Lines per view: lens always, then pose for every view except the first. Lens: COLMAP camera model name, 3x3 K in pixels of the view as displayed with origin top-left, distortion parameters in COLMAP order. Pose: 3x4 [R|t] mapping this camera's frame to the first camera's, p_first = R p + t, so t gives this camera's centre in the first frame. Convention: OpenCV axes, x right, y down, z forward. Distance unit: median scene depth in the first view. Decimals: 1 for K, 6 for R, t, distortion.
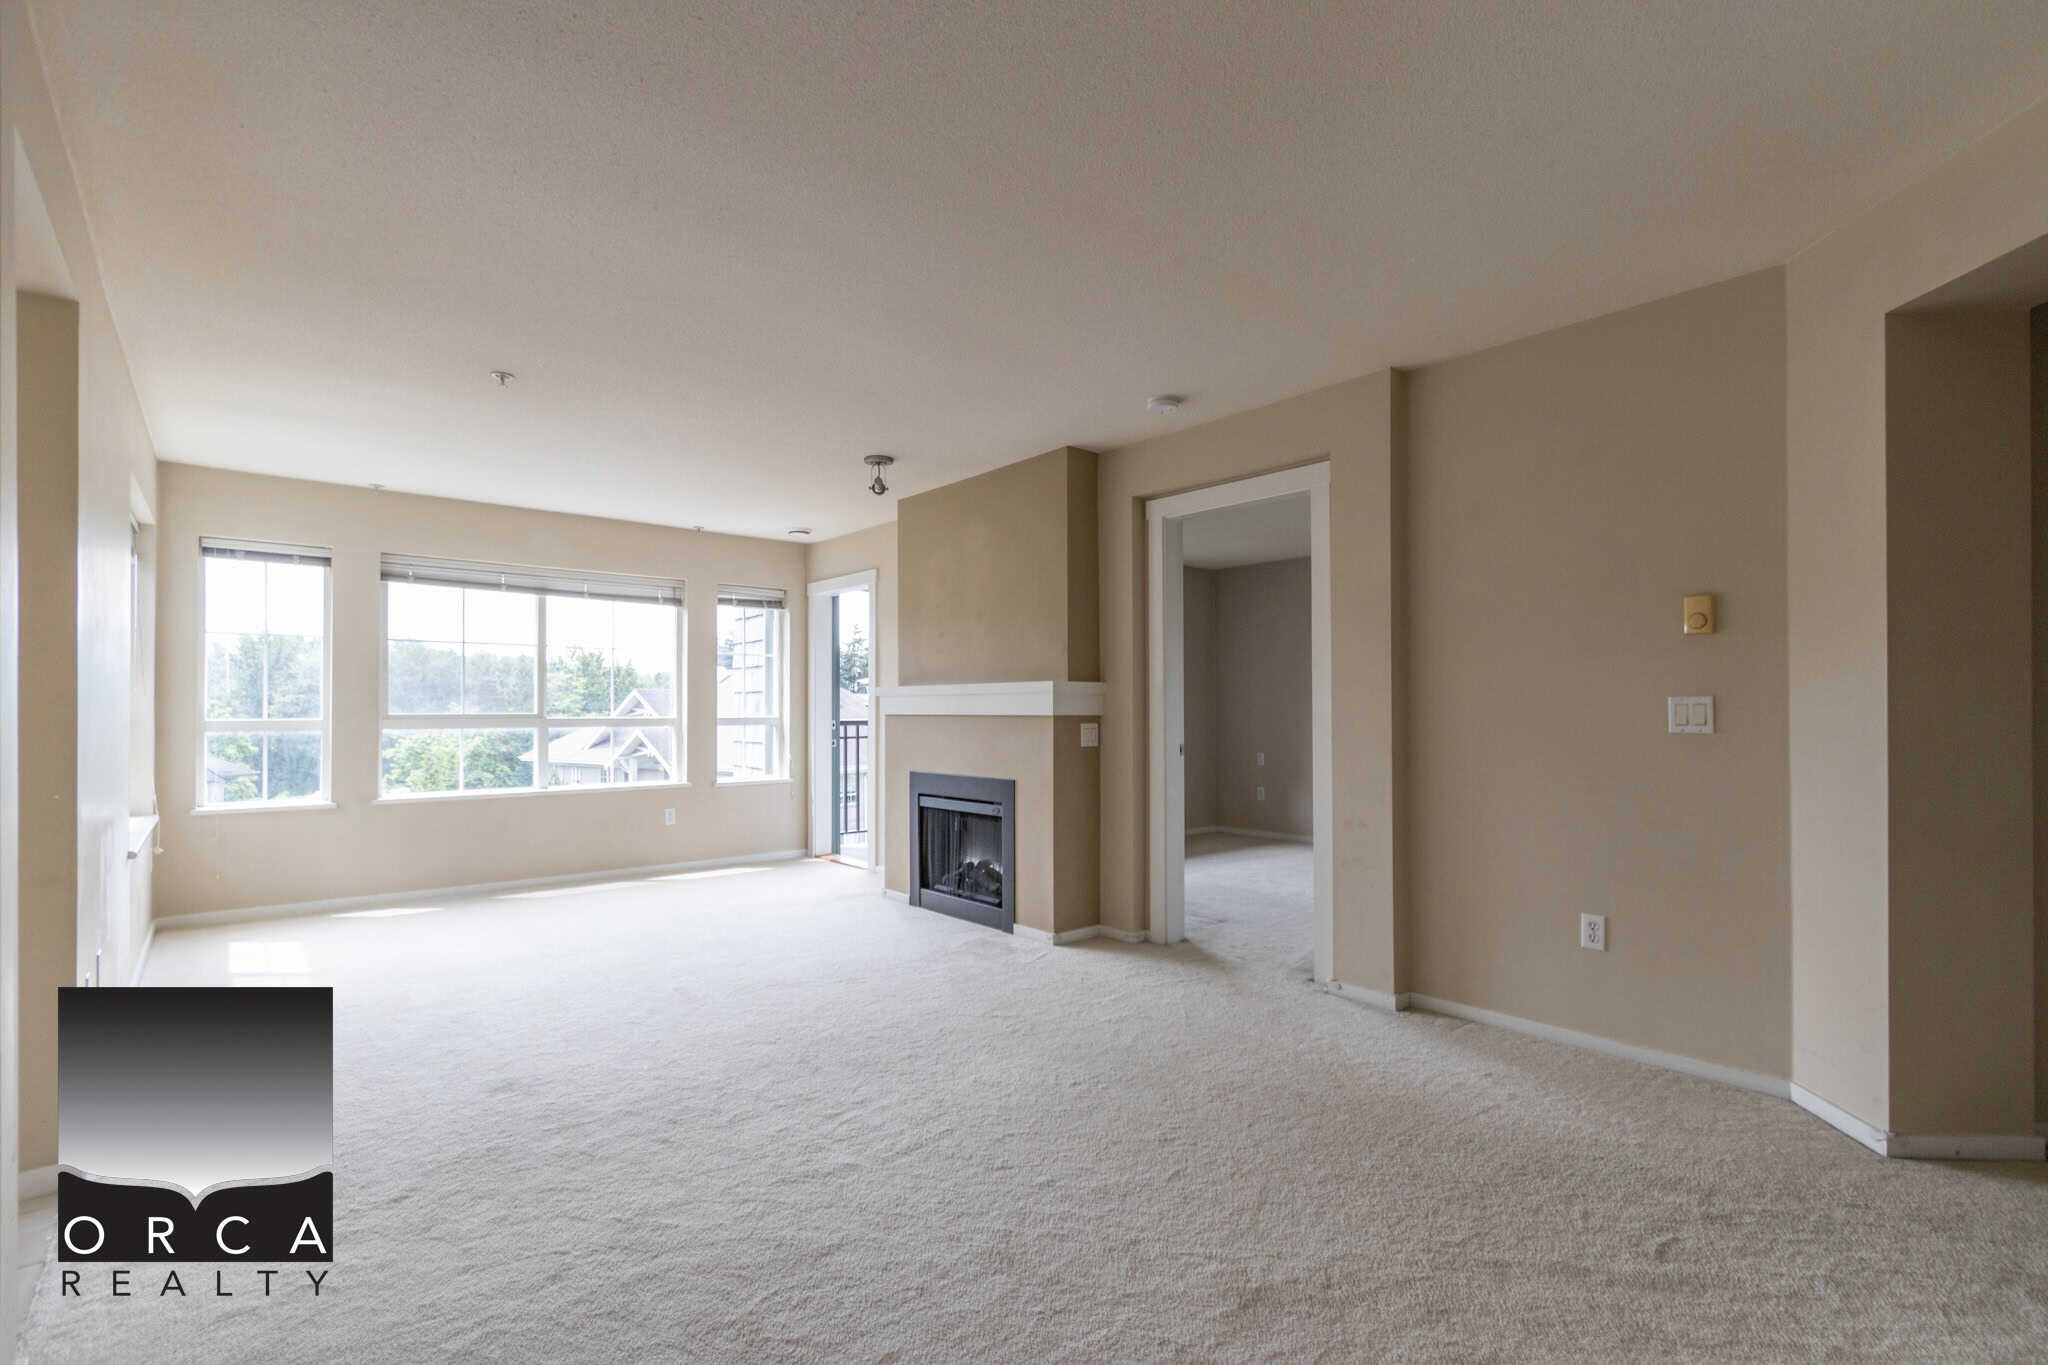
lens RADIAL K [[937.4, 0, 1022.7], [0, 937.4, 694.6], [0, 0, 1]] dist [-0.004312, 0.000728]
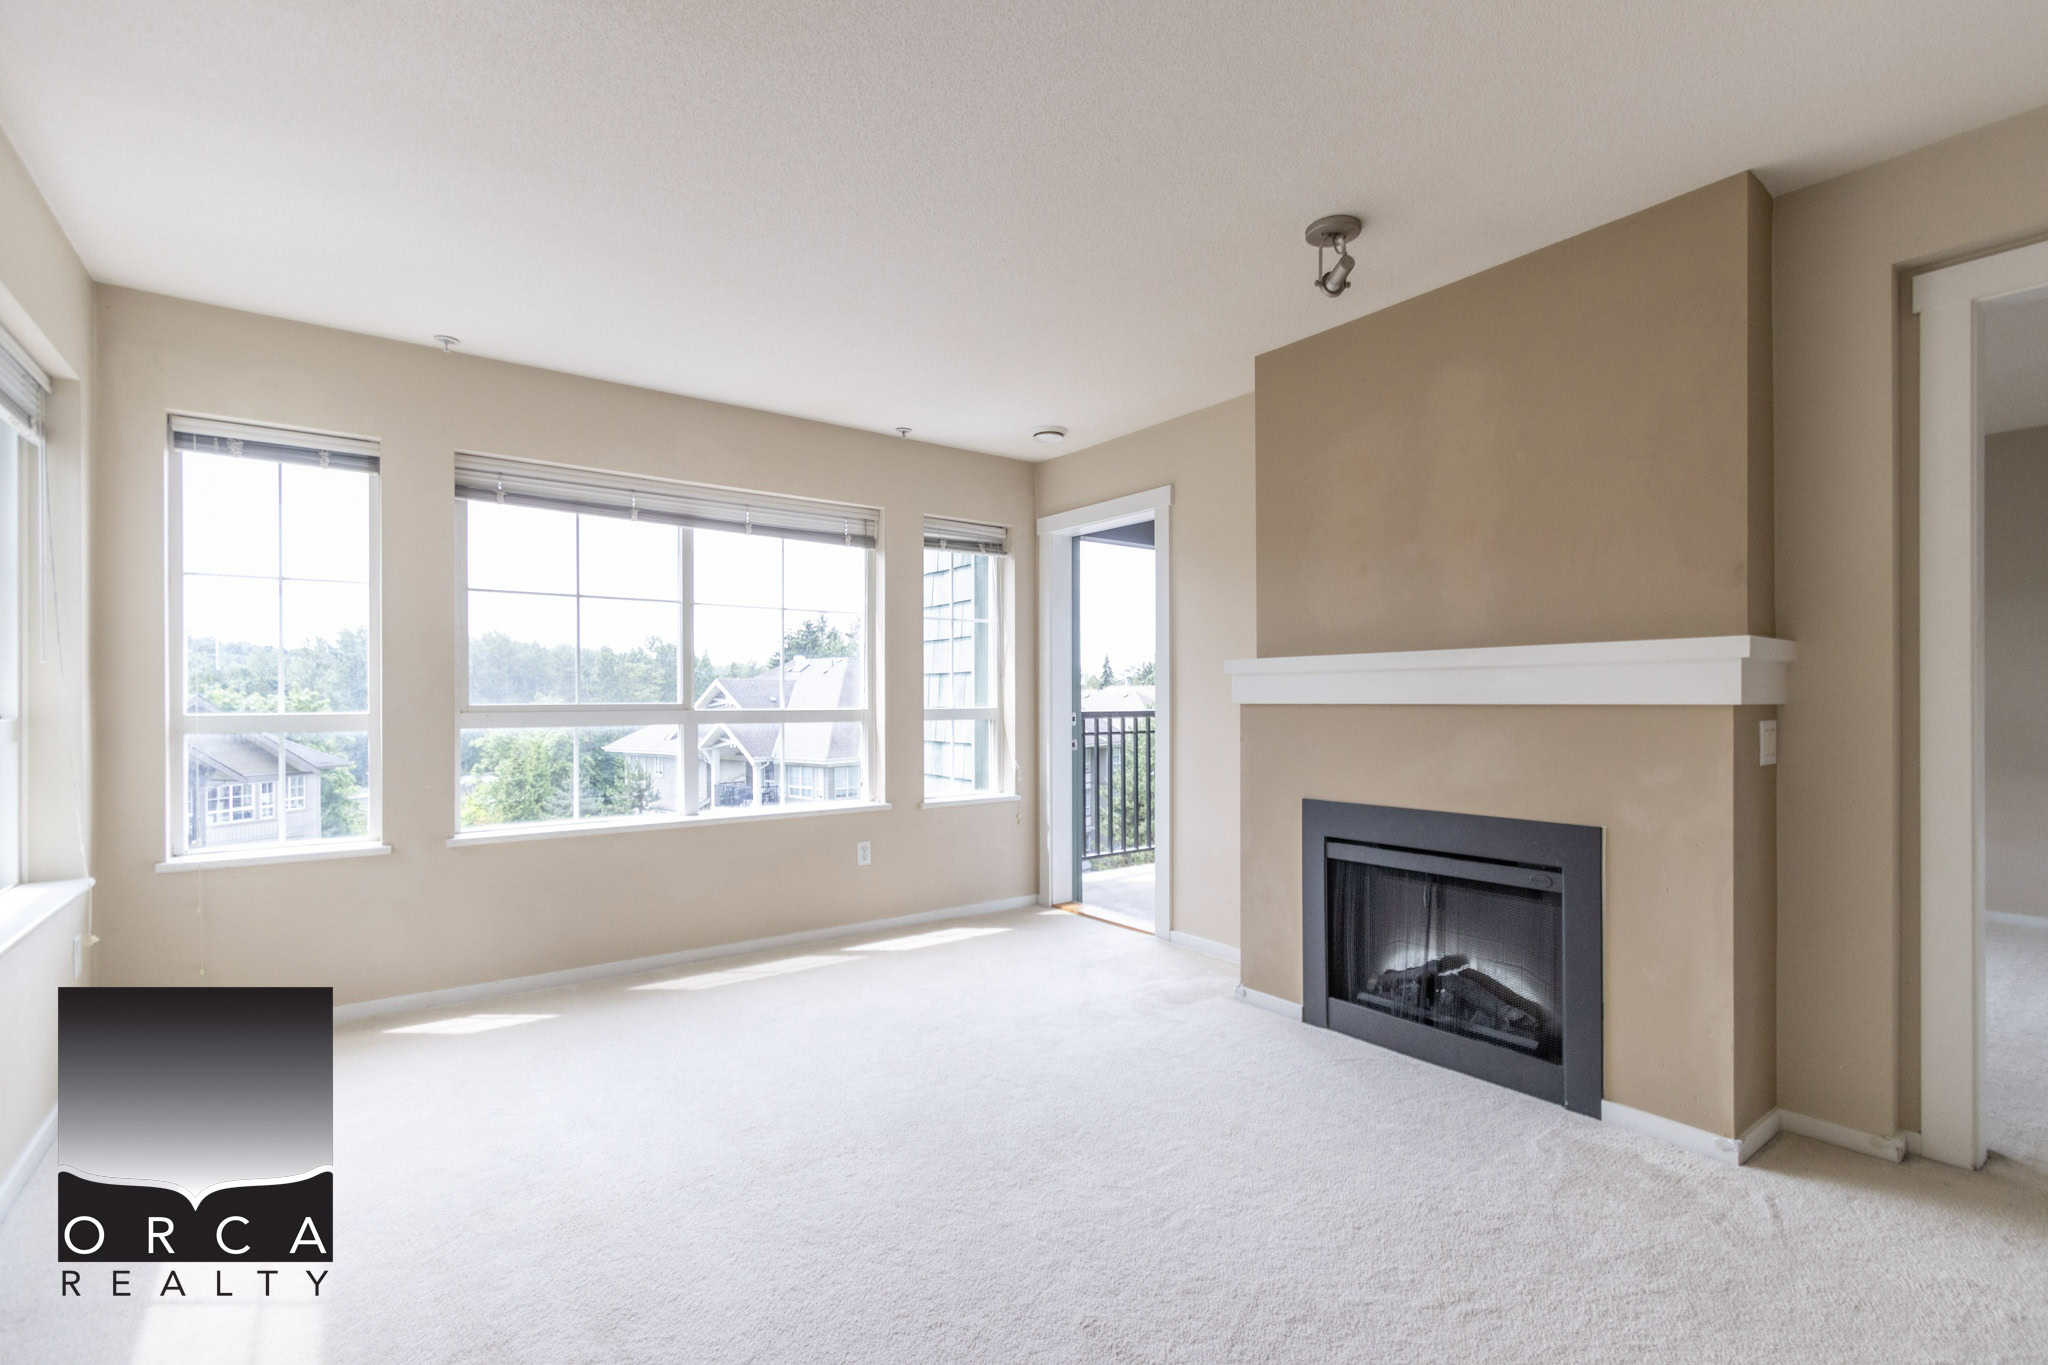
lens RADIAL K [[937.4, 0, 1014.1], [0, 937.4, 694.3], [0, 0, 1]] dist [-0.004312, 0.000728]
pose [[0.997151, -0.002834, -0.075381, -0.245645], [0.003678, 0.999932, 0.011053, 0.007446], [0.075344, -0.011299, 0.997094, 0.371478]]
